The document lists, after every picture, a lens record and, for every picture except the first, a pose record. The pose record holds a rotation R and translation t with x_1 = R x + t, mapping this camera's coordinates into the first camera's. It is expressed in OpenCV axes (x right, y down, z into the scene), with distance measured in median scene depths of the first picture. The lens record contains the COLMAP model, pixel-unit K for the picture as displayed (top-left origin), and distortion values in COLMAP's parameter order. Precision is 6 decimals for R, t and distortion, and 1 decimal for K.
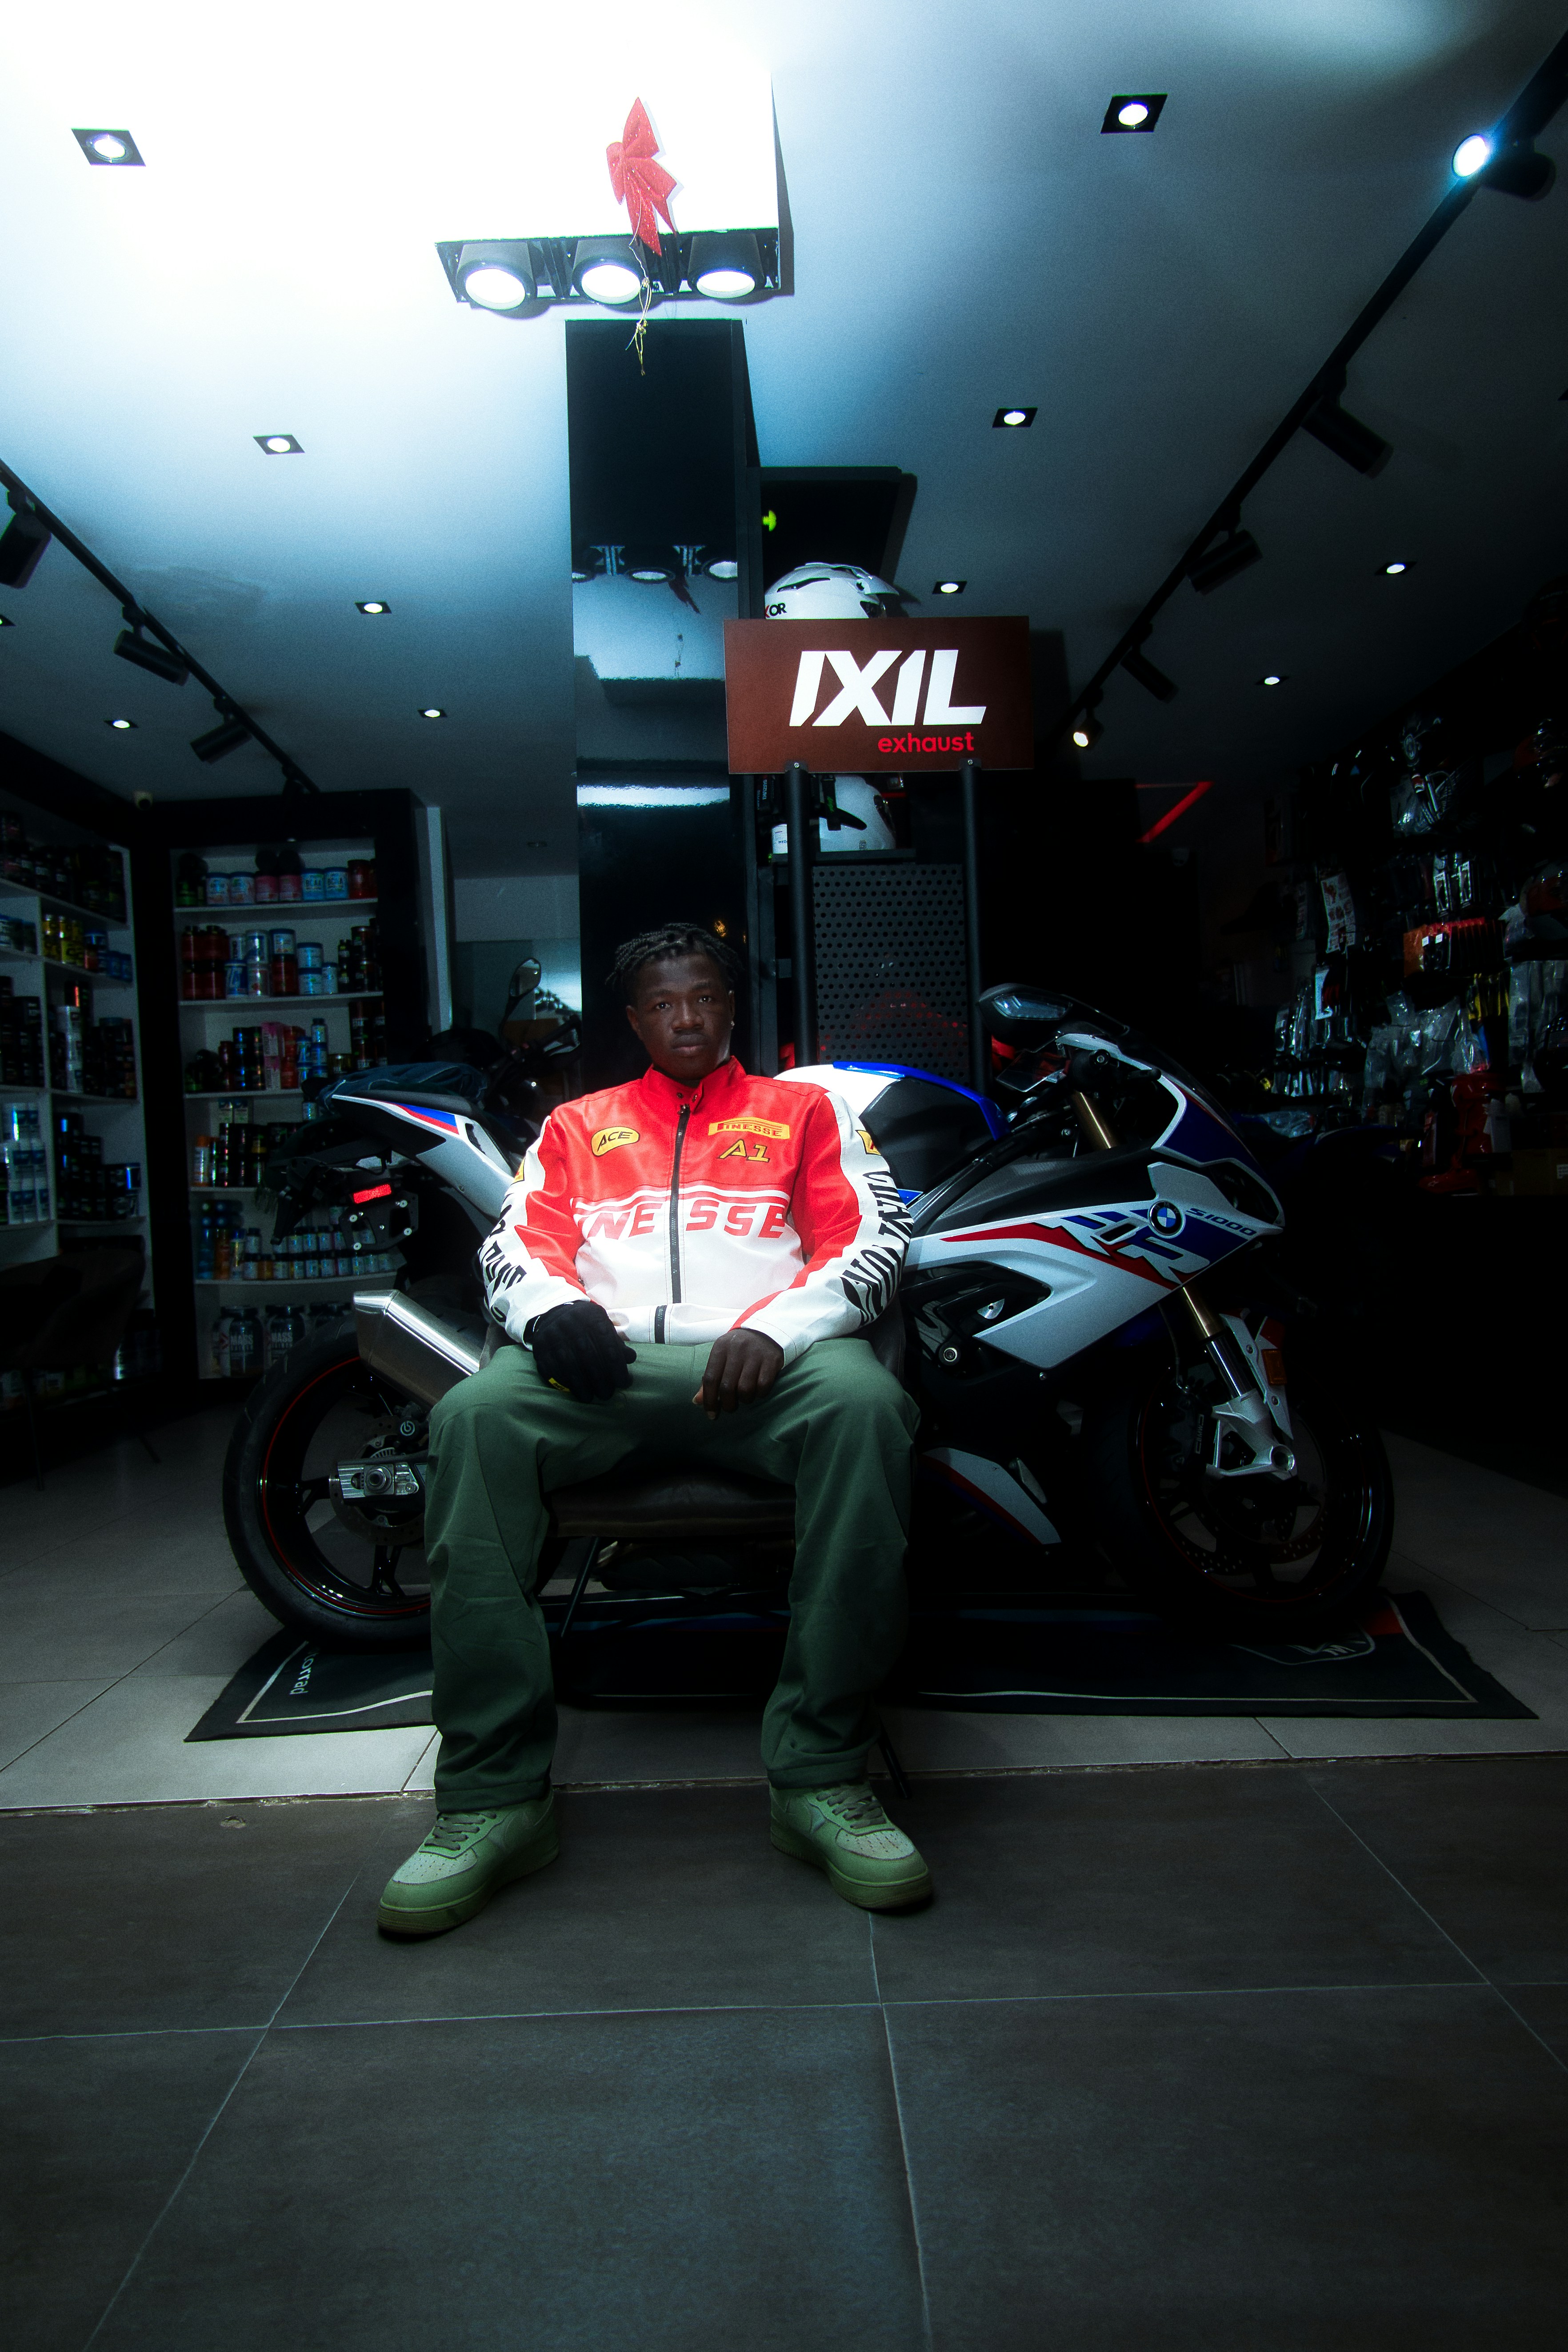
lens RADIAL K [[1715.3, 0, 784.0], [0, 1715.3, 1176.0], [0, 0, 1]] dist [0.023241, 0.000074]
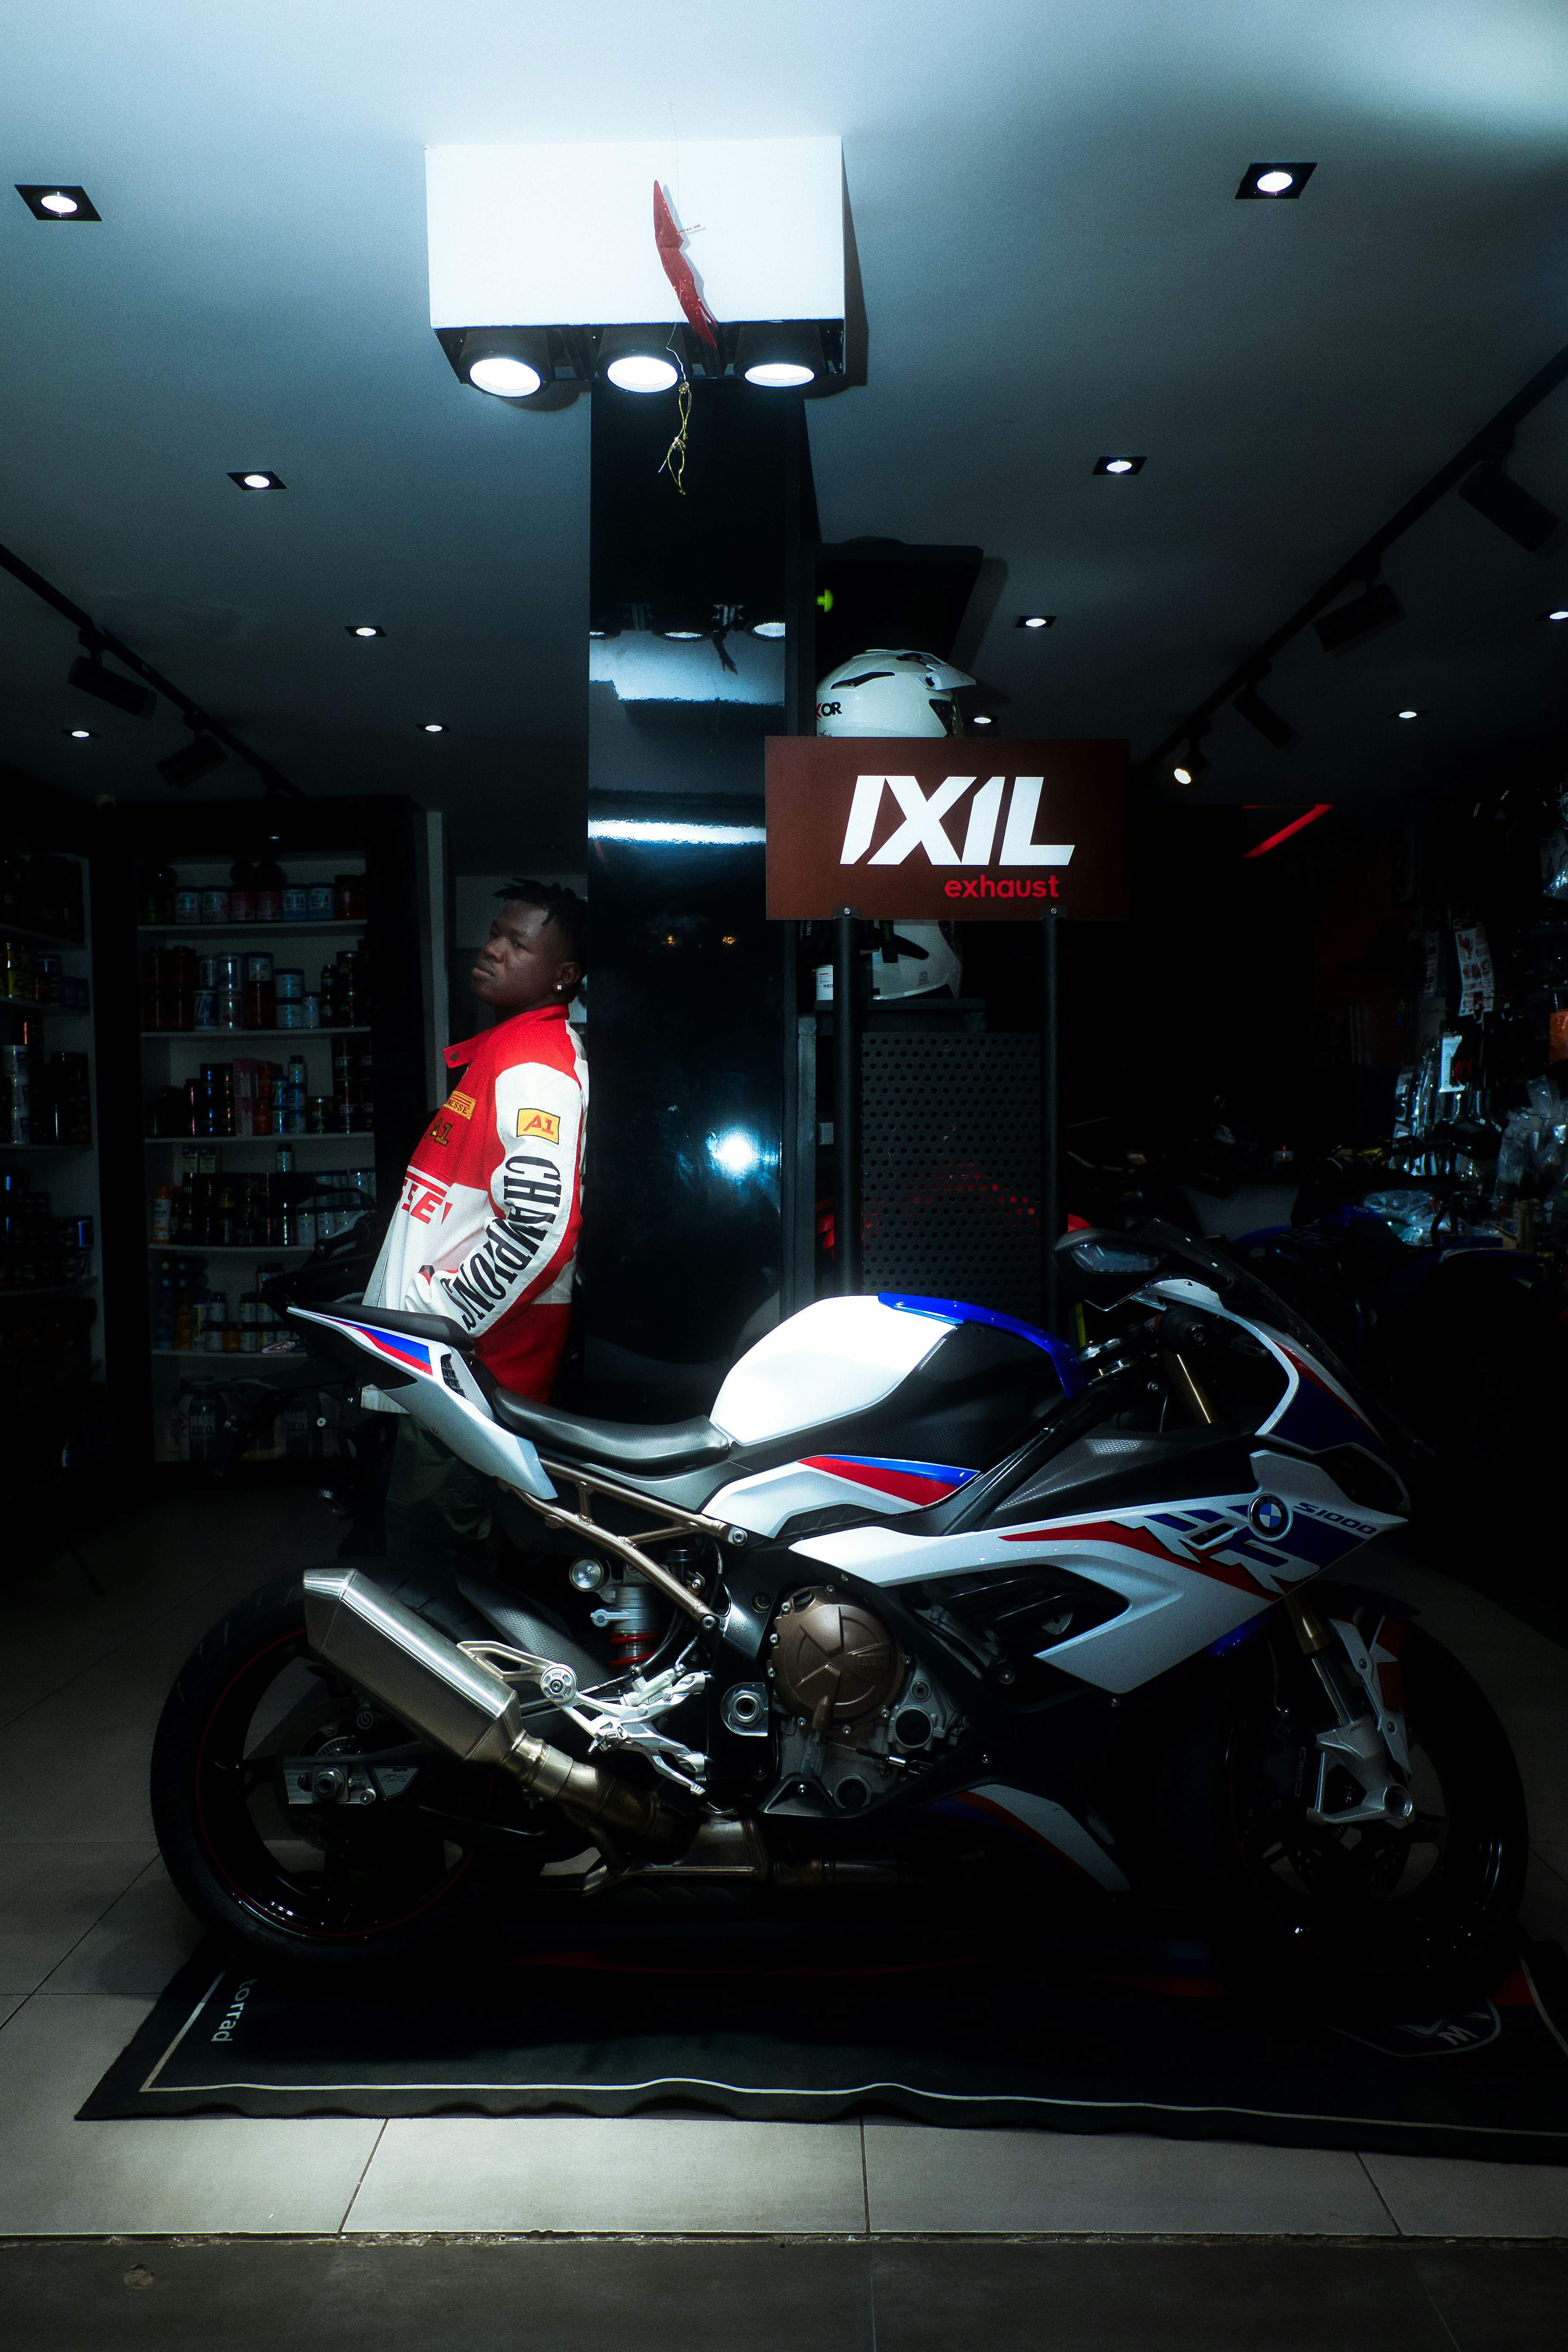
lens RADIAL K [[1927.2, 0, 784.0], [0, 1927.2, 1176.0], [0, 0, 1]] dist [-0.030015, 0.084784]
pose [[0.999294, 0.030162, -0.022418, 0.001528], [-0.029569, 0.999215, 0.026356, -0.132518], [0.023195, -0.025674, 0.999401, 0.051297]]
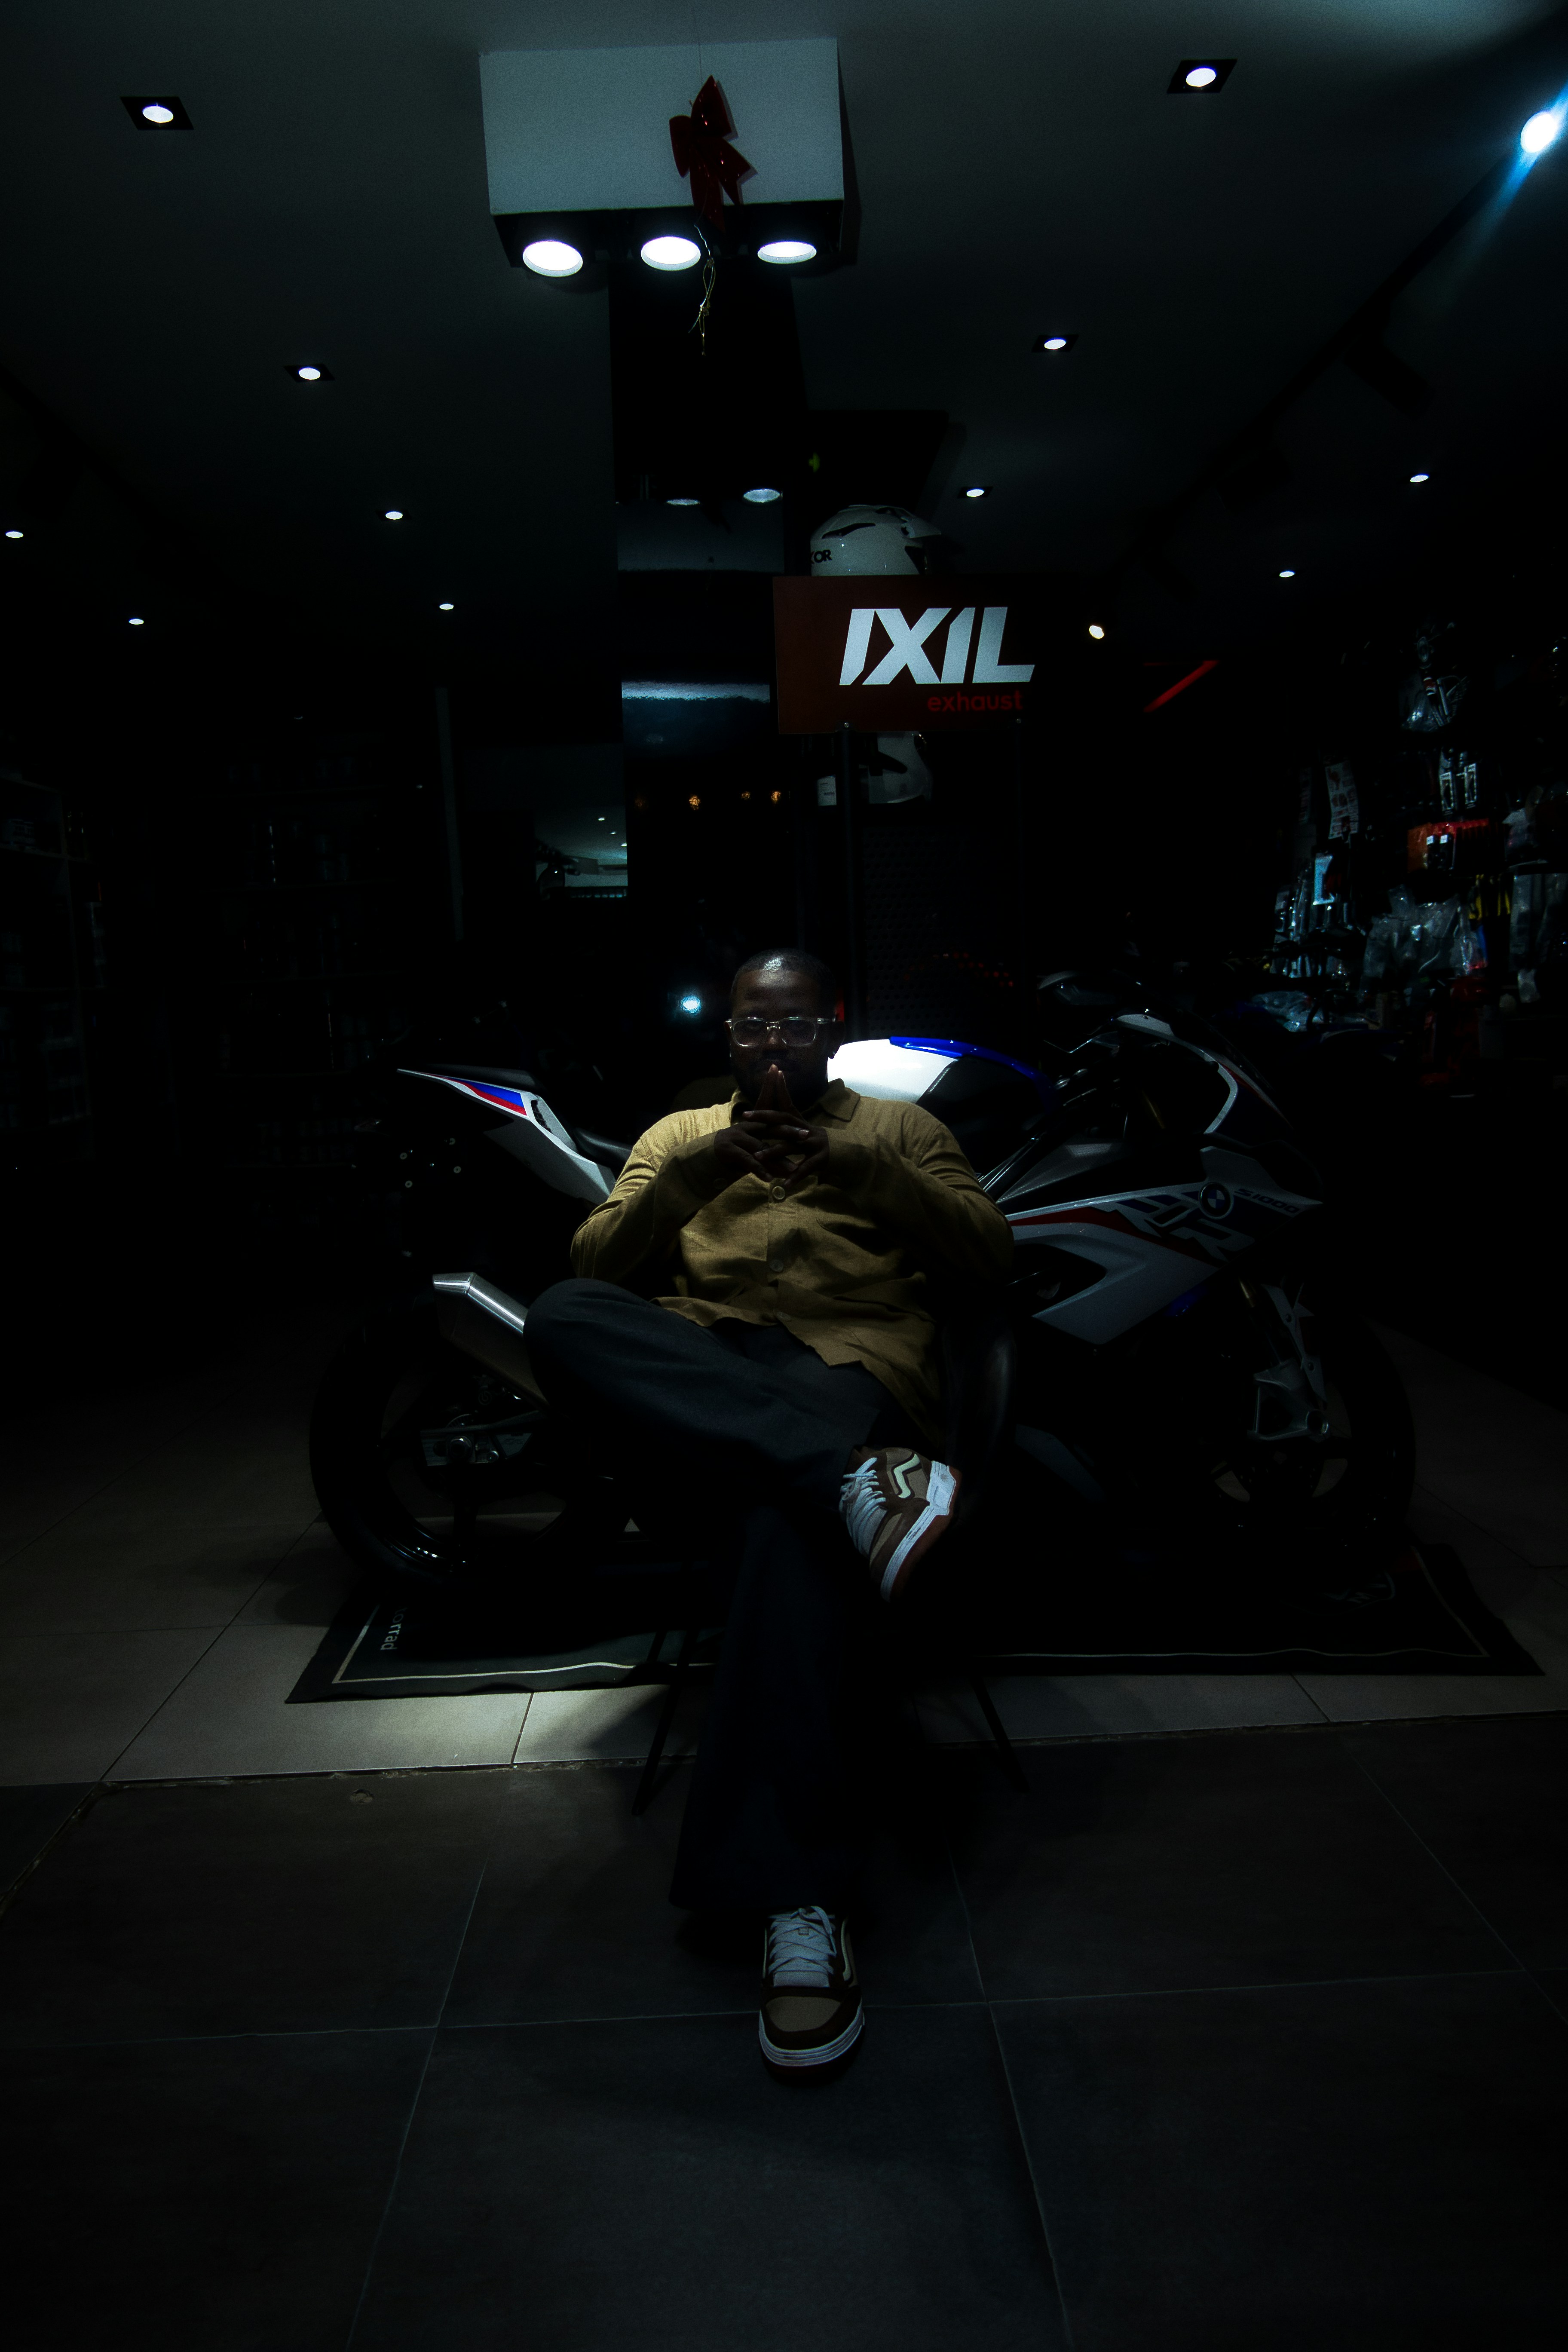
lens RADIAL K [[1683.2, 0, 787.1], [0, 1683.2, 1184.6], [0, 0, 1]] dist [-0.046119, 0.043489]
pose [[0.999864, -0.005365, 0.015602, -0.043717], [0.003535, 0.993355, 0.115032, -0.085178], [-0.016116, -0.114961, 0.993239, -0.002360]]
